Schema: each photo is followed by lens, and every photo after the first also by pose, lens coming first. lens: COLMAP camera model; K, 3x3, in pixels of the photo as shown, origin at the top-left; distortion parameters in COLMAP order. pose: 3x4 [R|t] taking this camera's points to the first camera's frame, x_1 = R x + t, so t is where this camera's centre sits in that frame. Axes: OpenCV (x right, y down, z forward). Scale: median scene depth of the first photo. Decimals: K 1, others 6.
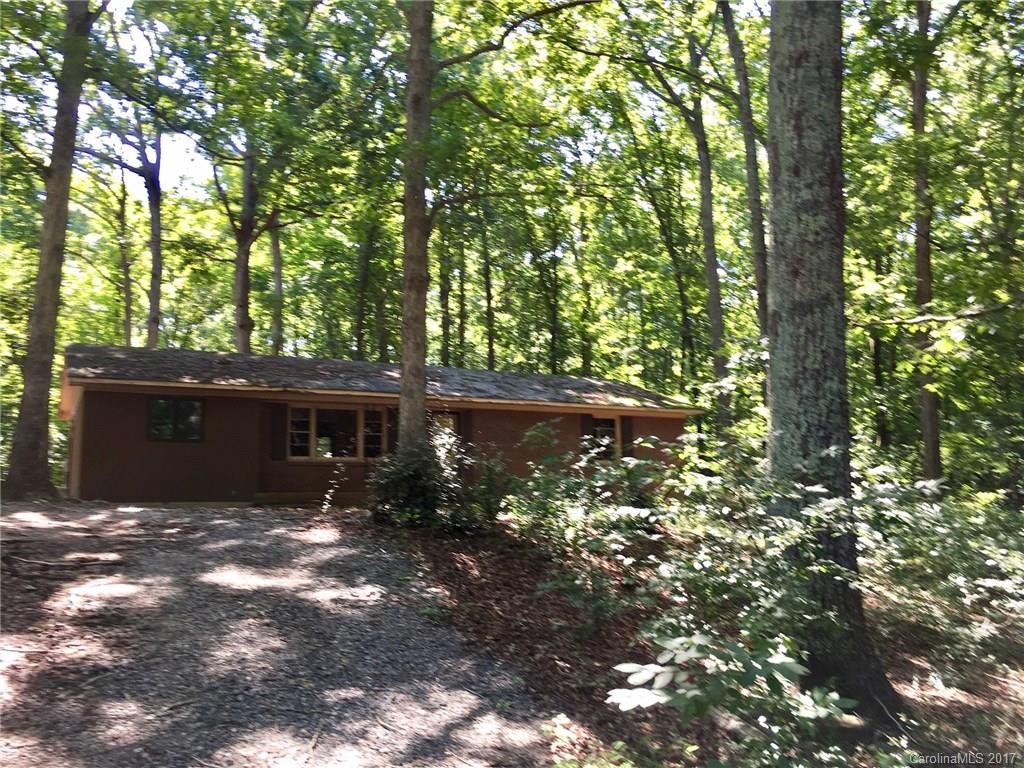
lens RADIAL K [[873.9, 0, 512.0], [0, 873.9, 382.1], [0, 0, 1]] dist [0.071139, -0.090923]
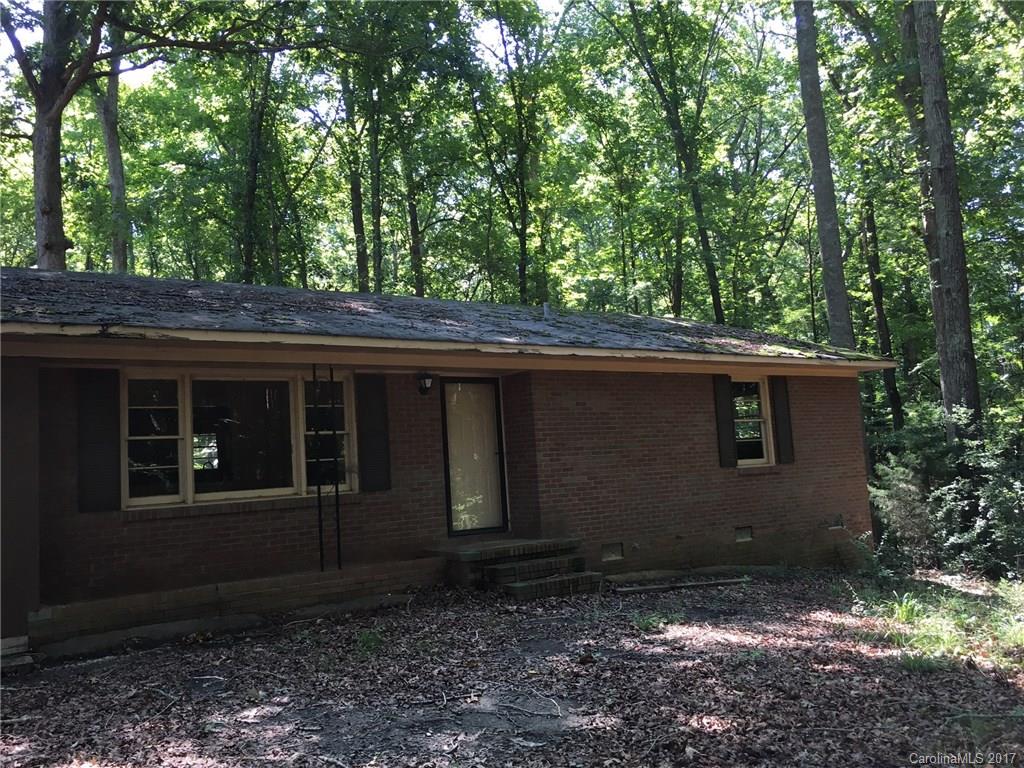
lens RADIAL K [[873.9, 0, 512.0], [0, 873.9, 382.1], [0, 0, 1]] dist [0.071139, -0.090923]
pose [[0.989088, -0.027832, 0.144676, -0.129413], [0.021153, 0.998647, 0.047506, 0.013539], [-0.145802, -0.043927, 0.988338, 0.542794]]
